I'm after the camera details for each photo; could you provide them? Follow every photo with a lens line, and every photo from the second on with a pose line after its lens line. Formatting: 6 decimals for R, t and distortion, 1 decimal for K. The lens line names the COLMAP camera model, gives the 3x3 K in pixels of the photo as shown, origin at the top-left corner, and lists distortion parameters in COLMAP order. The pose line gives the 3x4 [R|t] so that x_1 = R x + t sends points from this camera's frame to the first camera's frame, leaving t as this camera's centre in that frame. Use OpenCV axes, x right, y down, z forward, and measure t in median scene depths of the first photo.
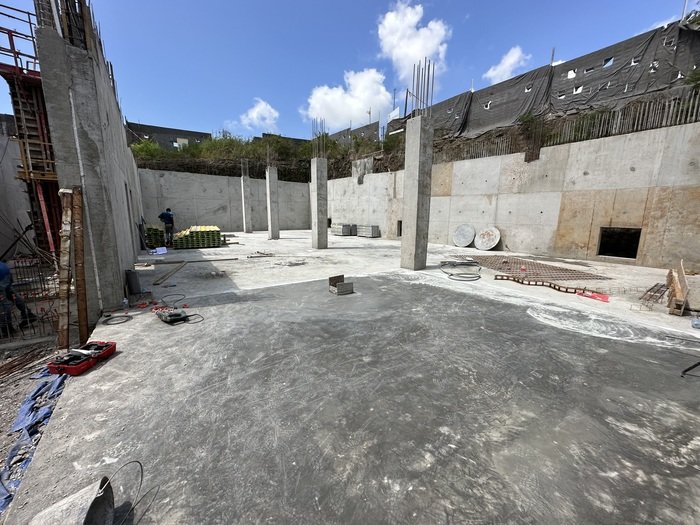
lens RADIAL K [[282.6, 0, 348.5], [0, 282.6, 263.8], [0, 0, 1]] dist [-0.007436, 0.001442]
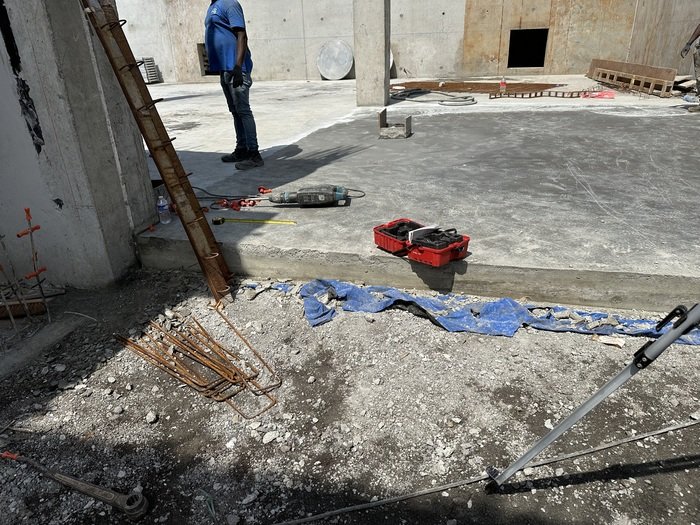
lens RADIAL K [[503.1, 0, 351.6], [0, 503.1, 265.1], [0, 0, 1]] dist [0.019144, -0.008429]
pose [[0.755229, -0.299637, 0.582964, -0.873907], [0.155305, 0.945871, 0.284971, 0.040517], [-0.636797, -0.124681, 0.760884, 0.179237]]
